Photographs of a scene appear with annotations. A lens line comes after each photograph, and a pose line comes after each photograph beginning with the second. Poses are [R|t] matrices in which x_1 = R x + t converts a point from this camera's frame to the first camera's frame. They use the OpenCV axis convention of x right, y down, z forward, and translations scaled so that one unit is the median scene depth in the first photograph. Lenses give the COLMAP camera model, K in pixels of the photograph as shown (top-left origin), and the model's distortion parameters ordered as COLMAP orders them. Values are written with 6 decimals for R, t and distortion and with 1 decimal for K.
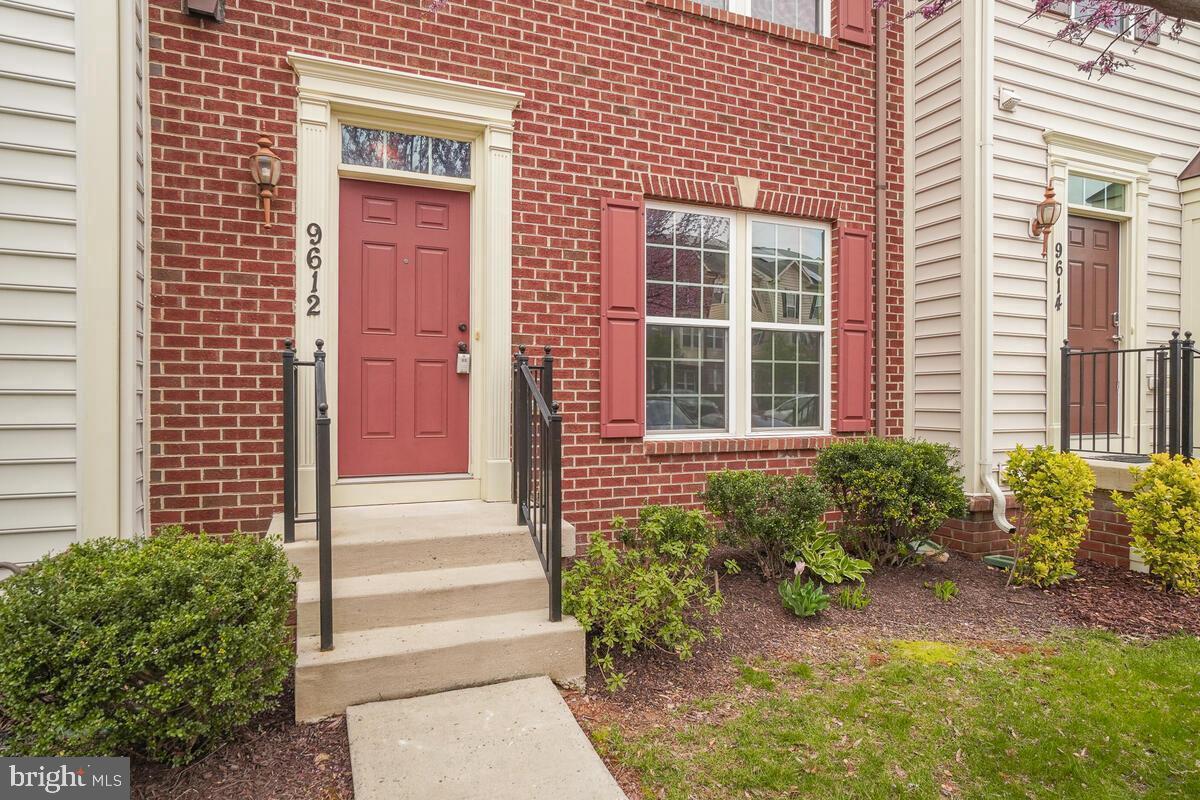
lens RADIAL K [[673.9, 0, 599.6], [0, 673.9, 402.0], [0, 0, 1]] dist [-0.019101, 0.002300]
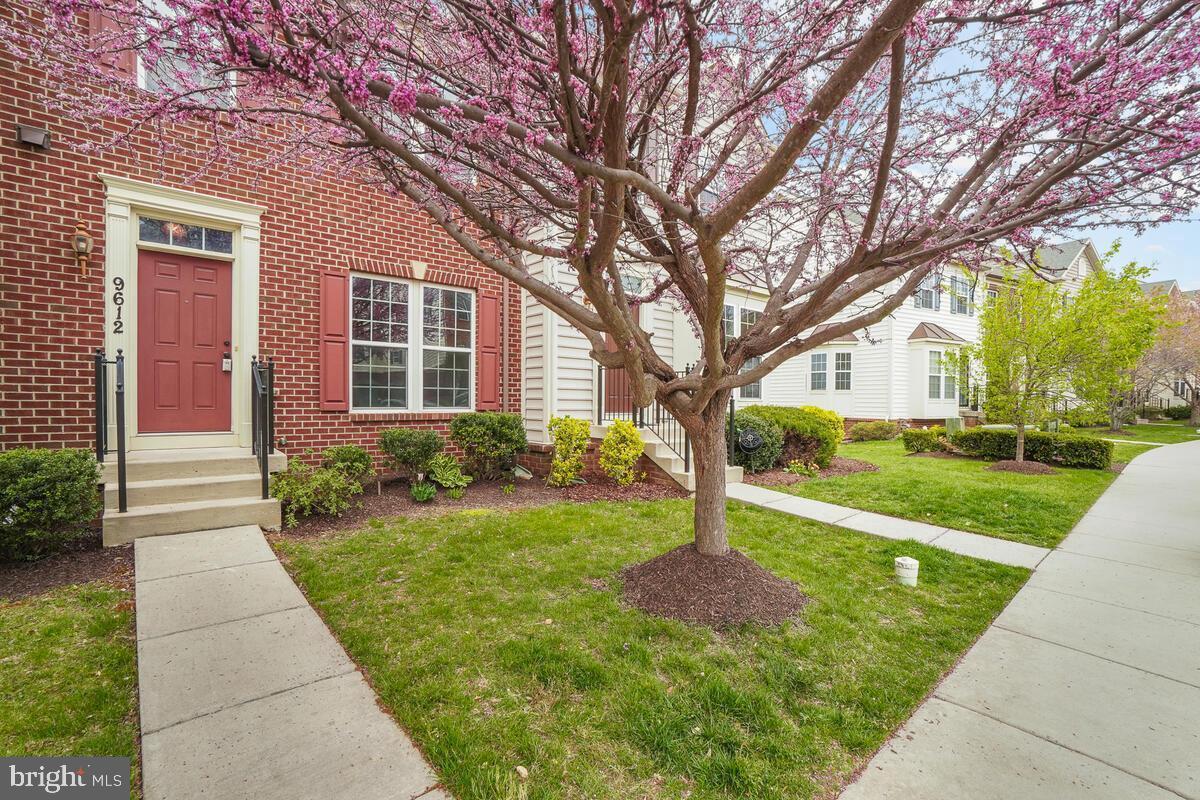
lens RADIAL K [[535.6, 0, 593.1], [0, 535.6, 411.7], [0, 0, 1]] dist [-0.060252, 0.021511]
pose [[0.949808, 0.002187, 0.312826, 0.253220], [-0.007116, 0.999868, 0.014618, 0.032805], [-0.312753, -0.016110, 0.949698, -0.507655]]
